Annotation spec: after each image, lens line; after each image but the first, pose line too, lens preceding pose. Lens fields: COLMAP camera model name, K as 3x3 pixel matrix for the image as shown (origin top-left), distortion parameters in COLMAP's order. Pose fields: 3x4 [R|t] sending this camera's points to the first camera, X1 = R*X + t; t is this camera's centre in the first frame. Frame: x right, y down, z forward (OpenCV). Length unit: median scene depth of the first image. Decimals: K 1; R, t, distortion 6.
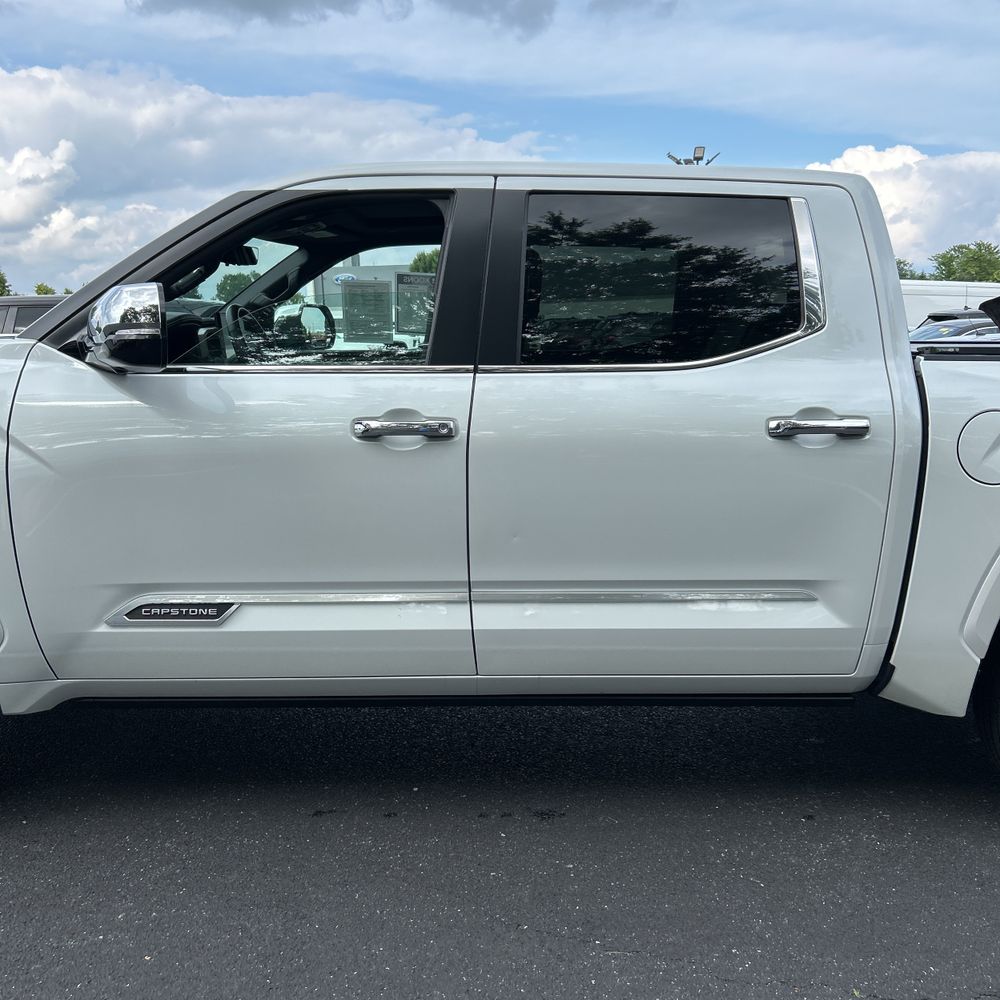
lens RADIAL K [[1047.7, 0, 523.1], [0, 1047.7, 481.1], [0, 0, 1]] dist [0.025677, -0.013534]
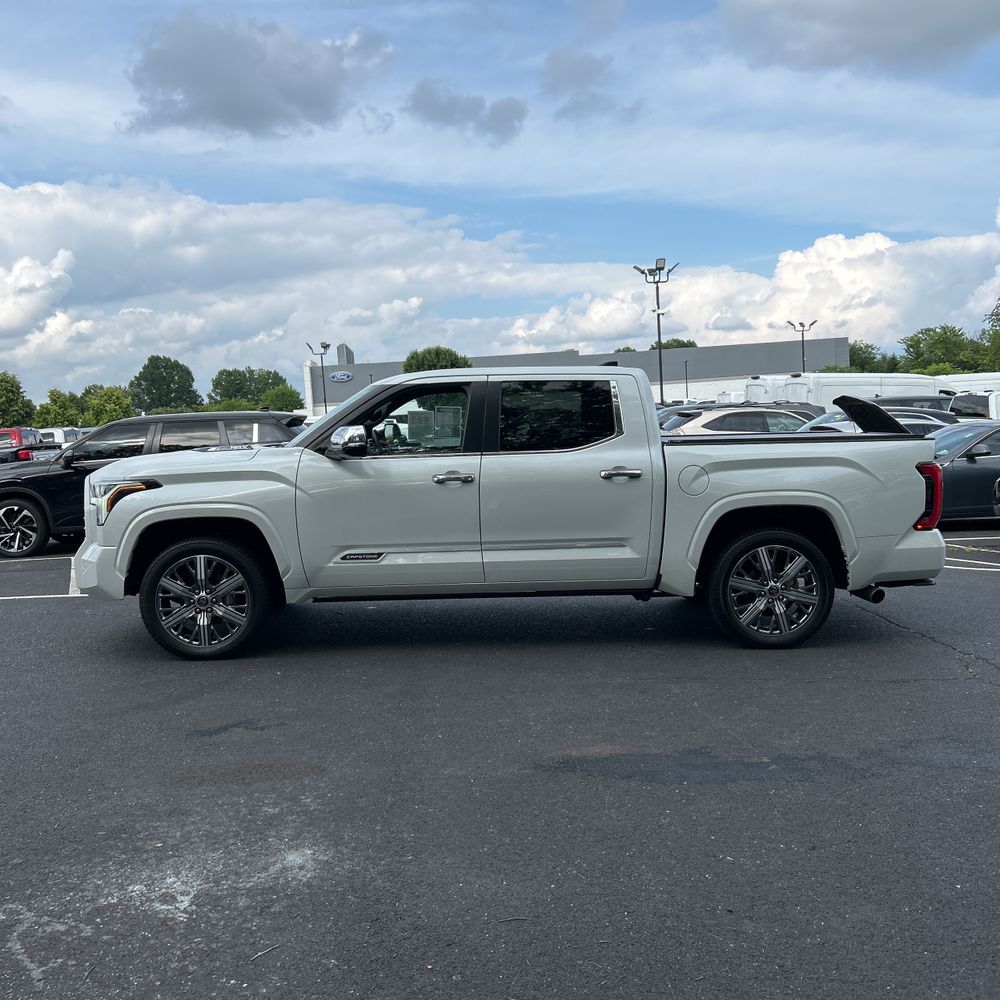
lens RADIAL K [[1046.4, 0, 479.3], [0, 1046.4, 477.0], [0, 0, 1]] dist [0.032308, -0.058002]
pose [[0.999086, -0.026769, -0.033336, 0.026242], [0.023738, 0.995819, -0.088215, 0.140918], [0.035558, 0.087343, 0.995543, -1.247283]]
